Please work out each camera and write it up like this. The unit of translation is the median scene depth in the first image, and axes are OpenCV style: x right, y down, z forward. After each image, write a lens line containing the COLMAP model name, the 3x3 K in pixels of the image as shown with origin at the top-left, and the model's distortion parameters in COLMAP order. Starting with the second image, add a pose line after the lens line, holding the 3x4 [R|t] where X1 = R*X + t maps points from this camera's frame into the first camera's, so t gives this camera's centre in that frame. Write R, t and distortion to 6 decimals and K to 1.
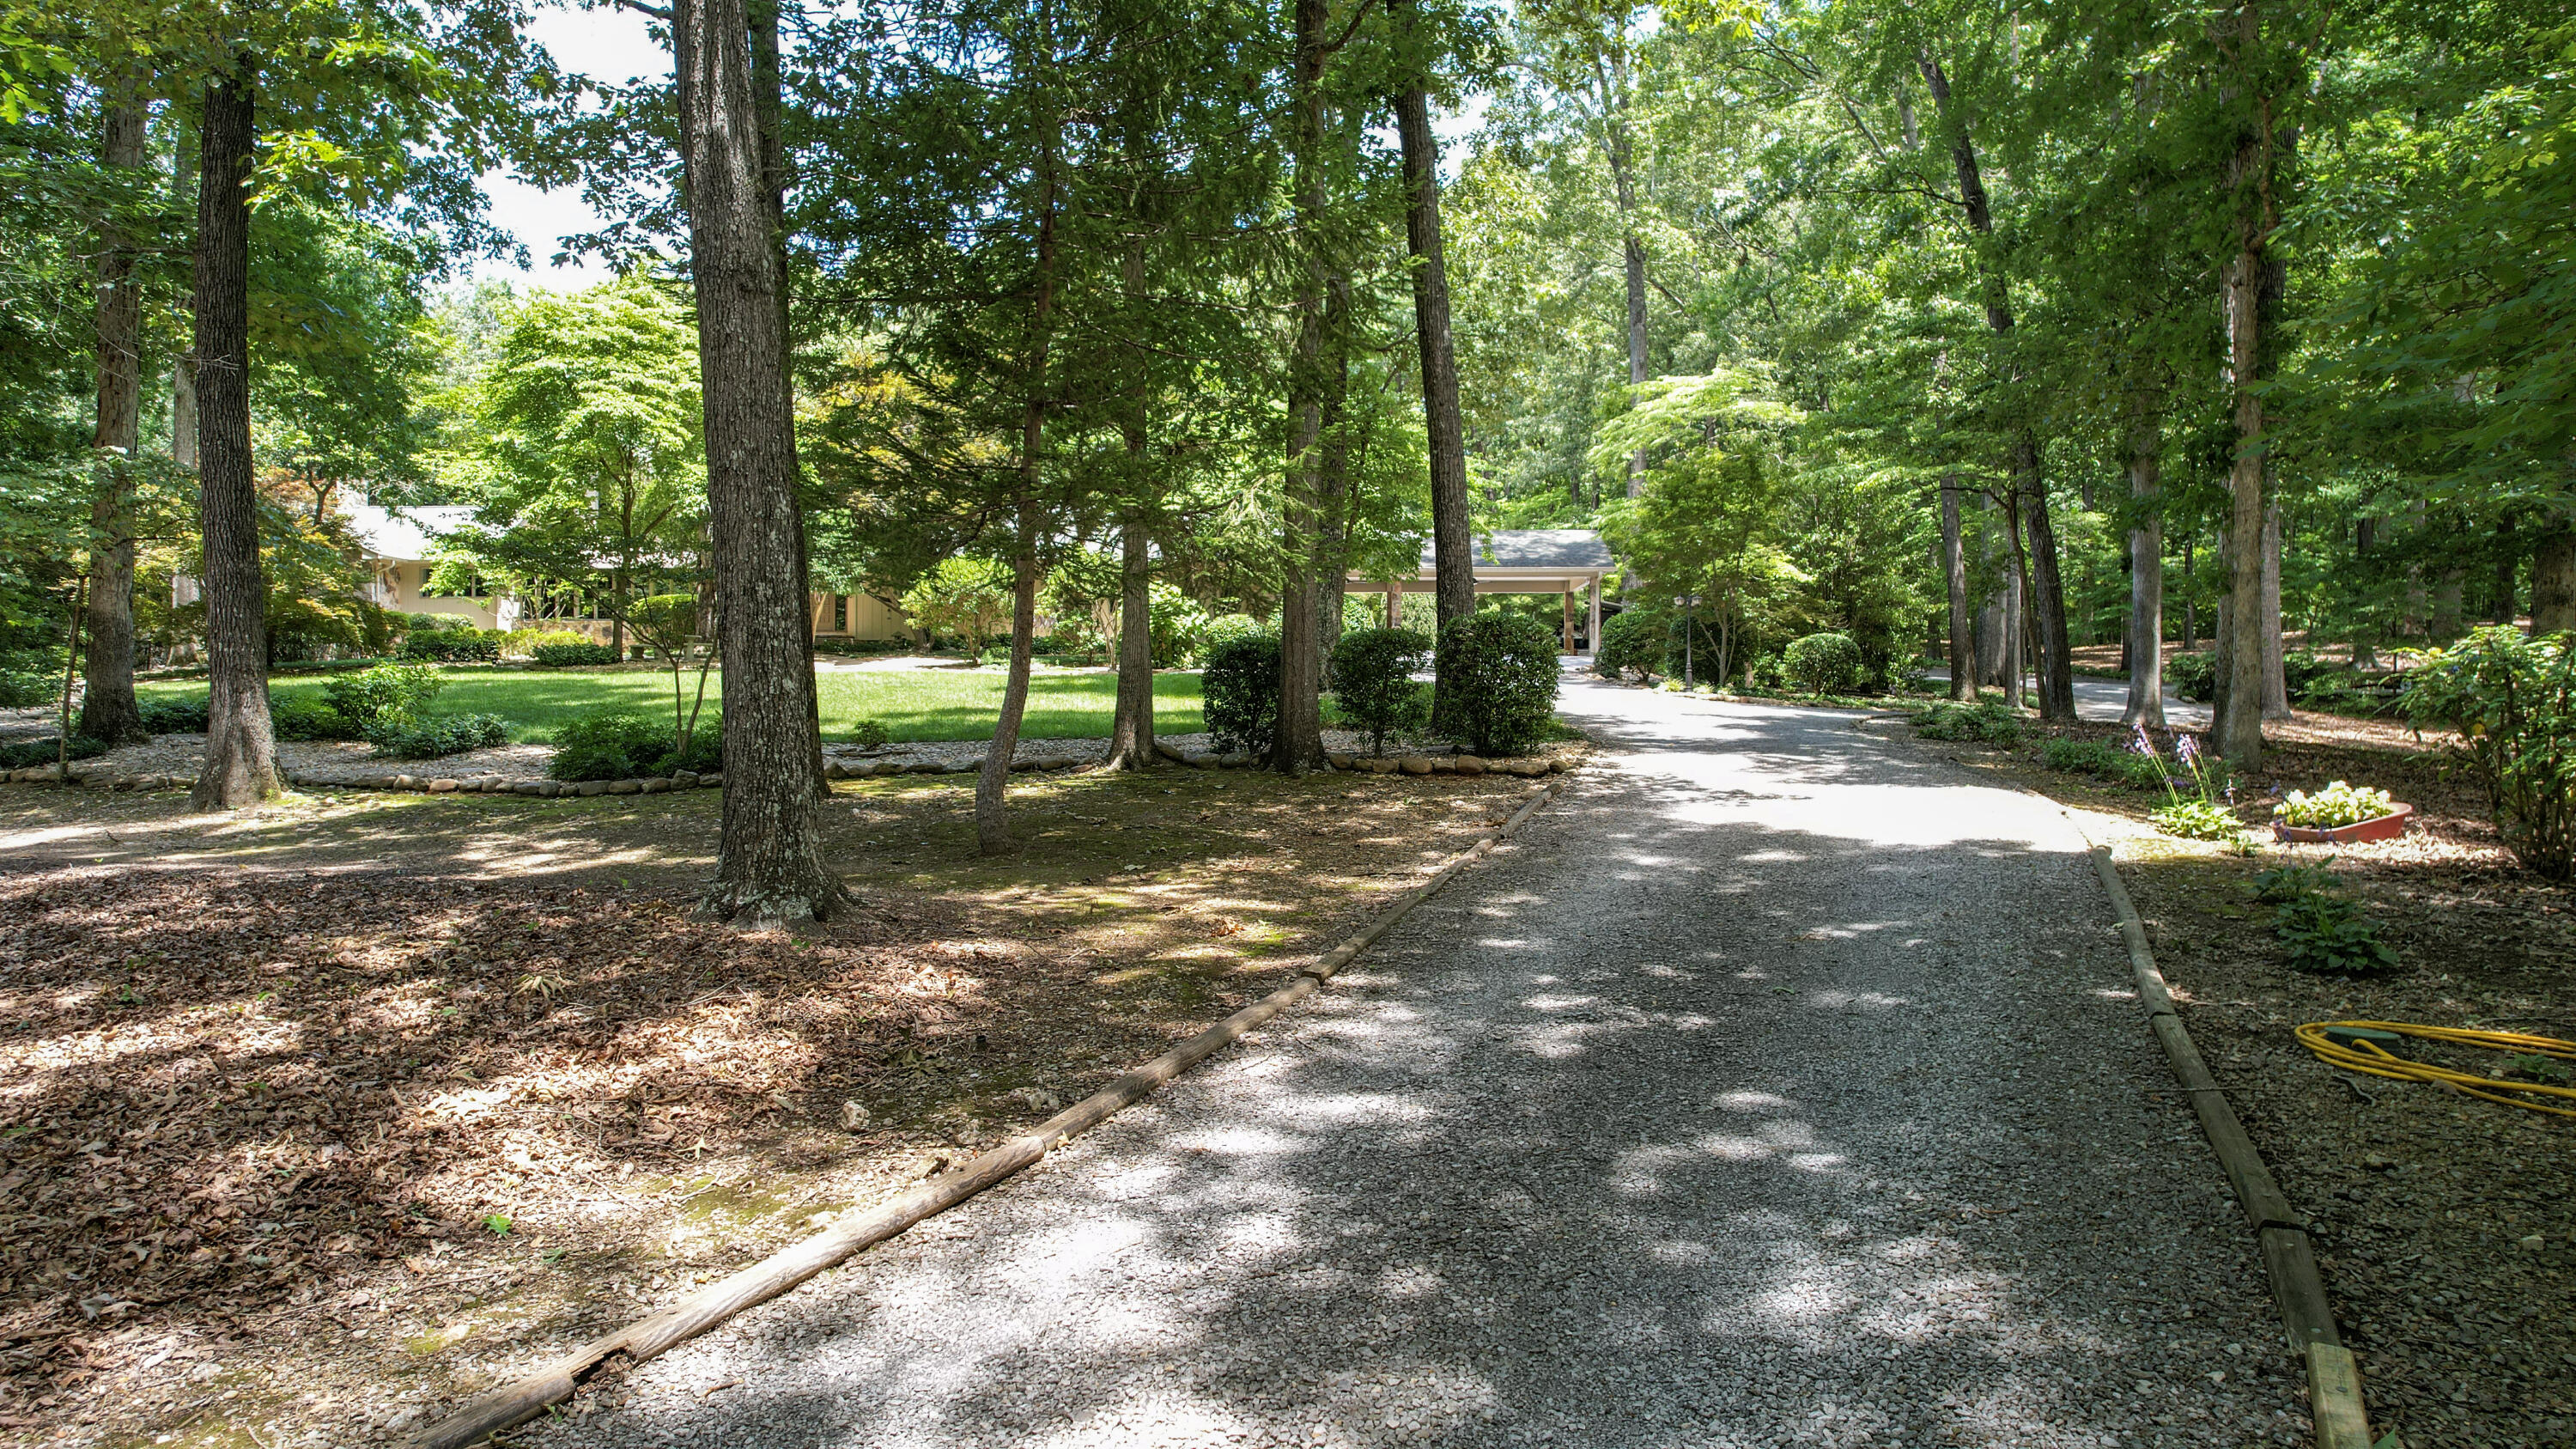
lens RADIAL K [[1644.5, 0, 1282.1], [0, 1644.5, 731.0], [0, 0, 1]] dist [-0.082440, 0.079299]
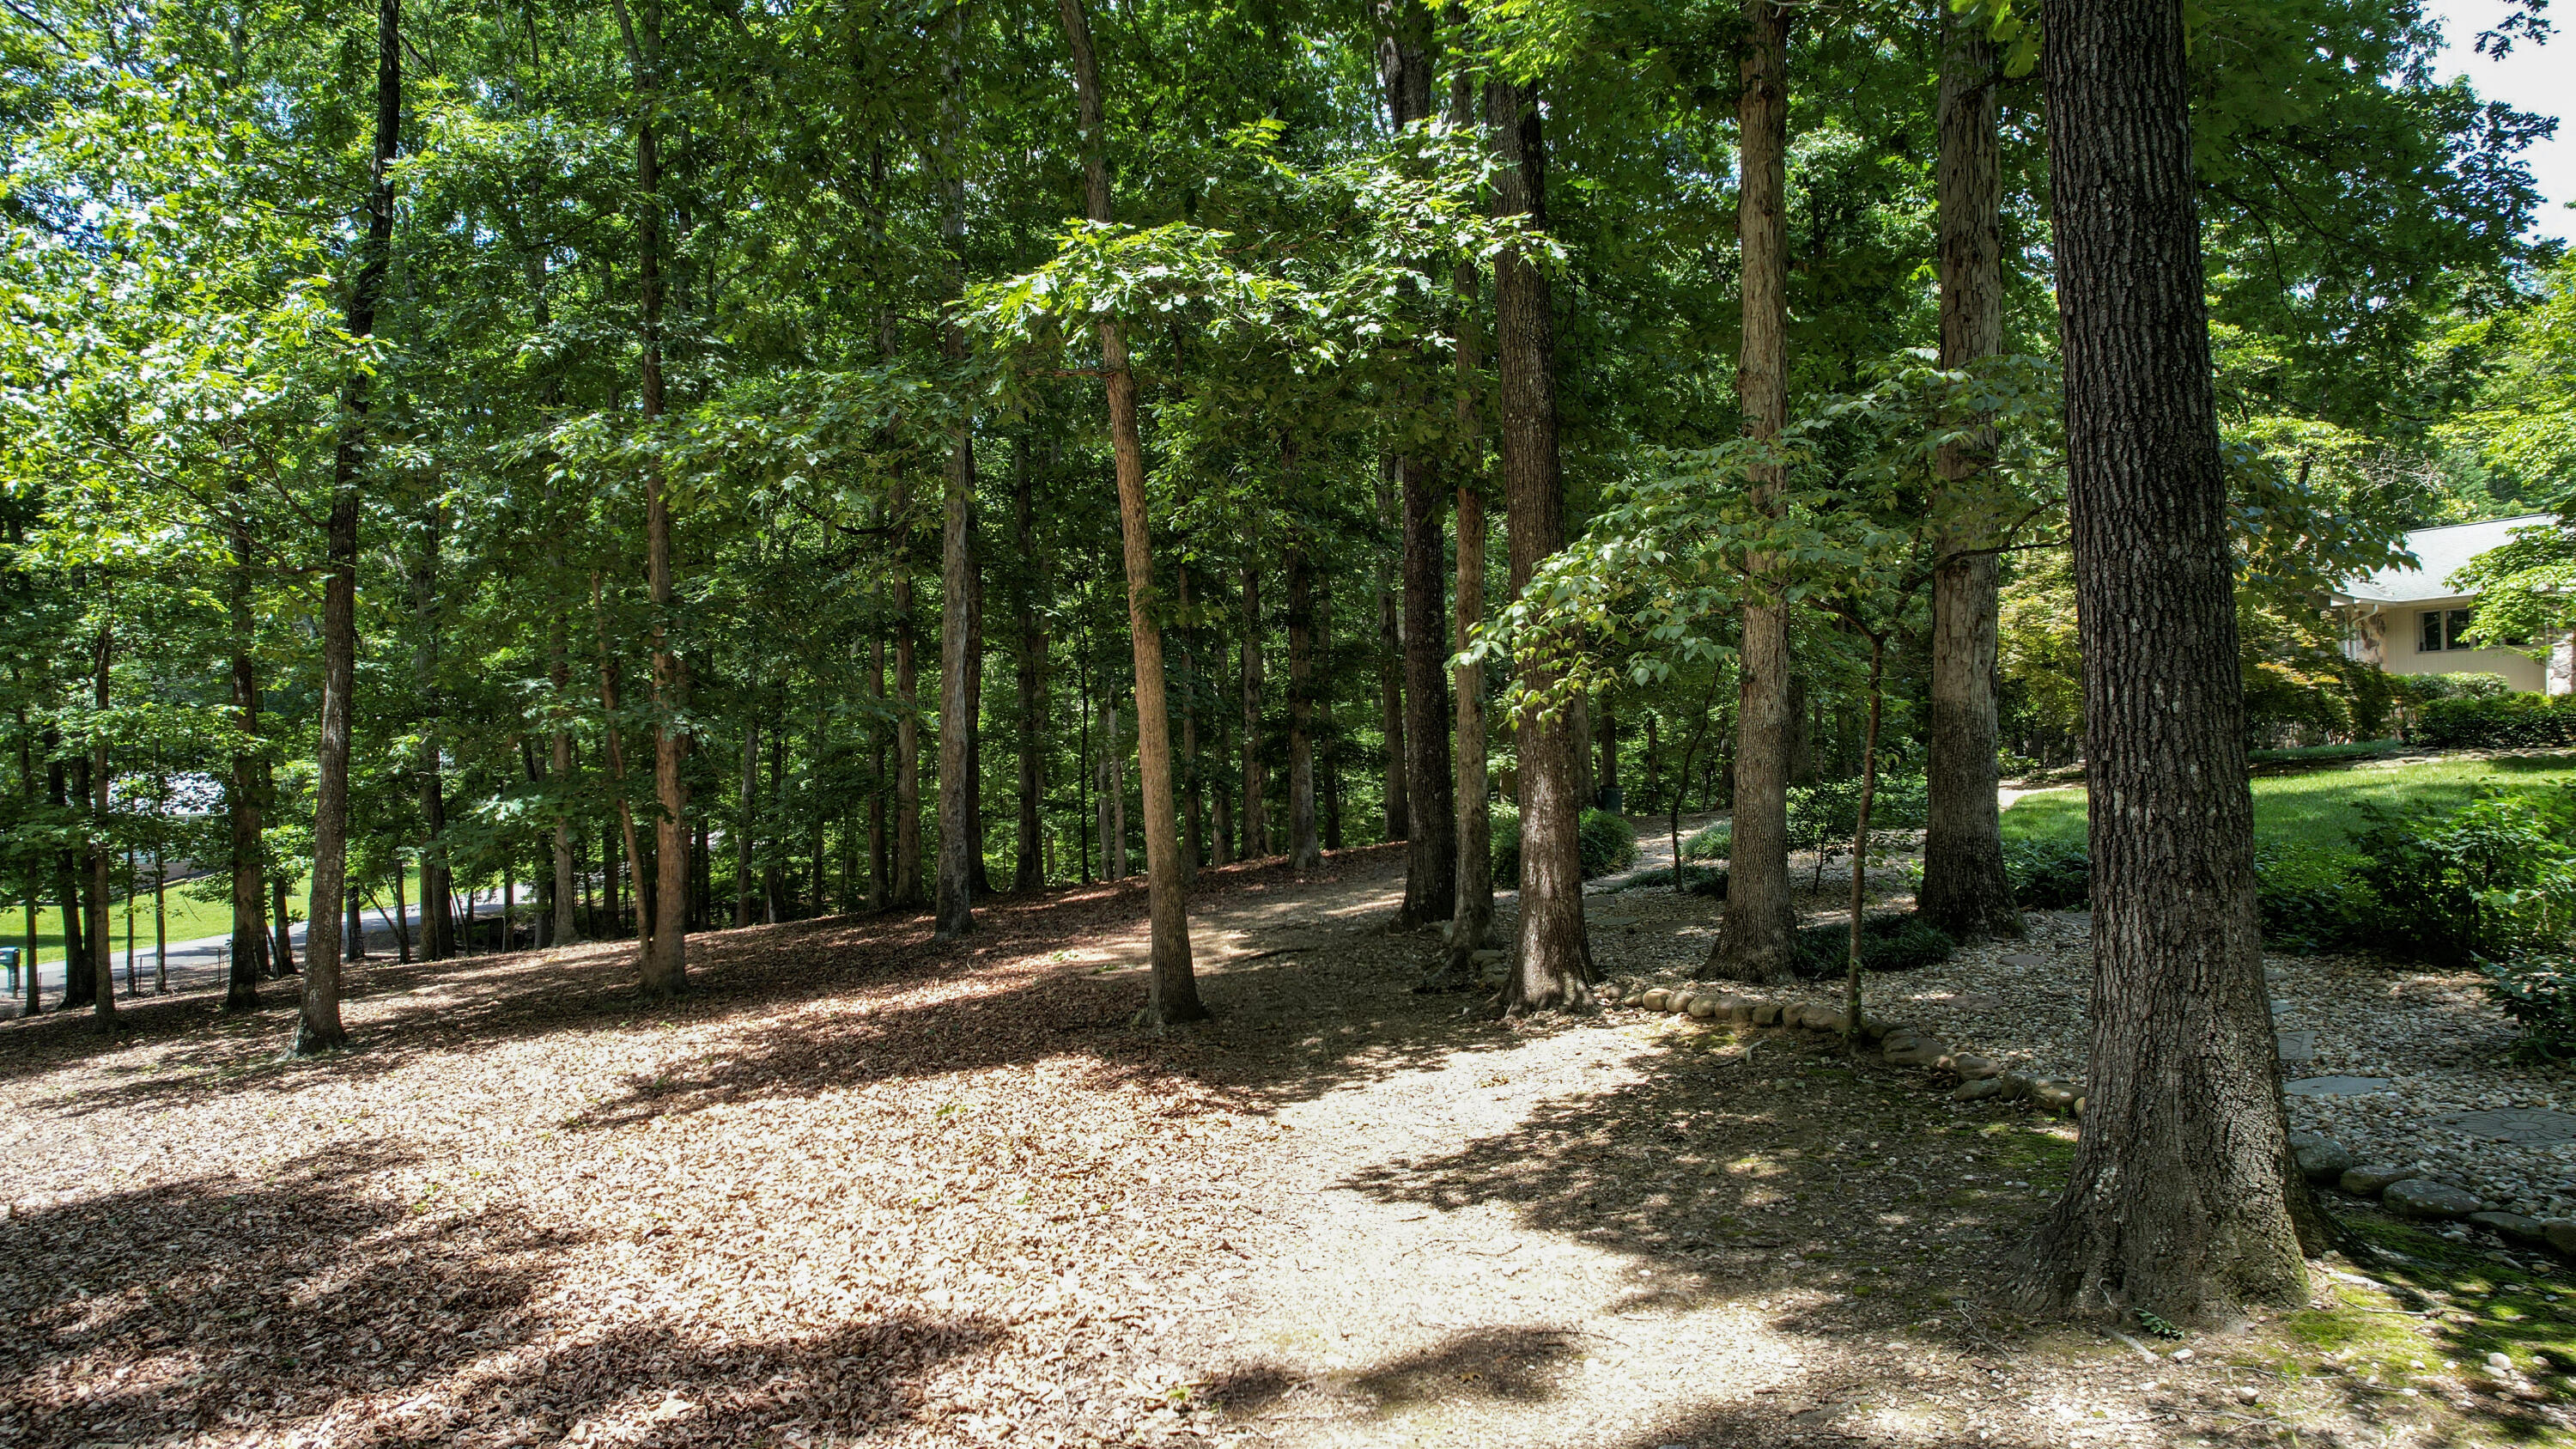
lens RADIAL K [[1644.5, 0, 1282.1], [0, 1644.5, 731.0], [0, 0, 1]] dist [-0.082440, 0.079299]
pose [[0.471470, -0.023087, -0.881580, -0.194468], [-0.013608, 0.999348, -0.033449, -0.023400], [0.881777, 0.027766, 0.470849, 0.300662]]
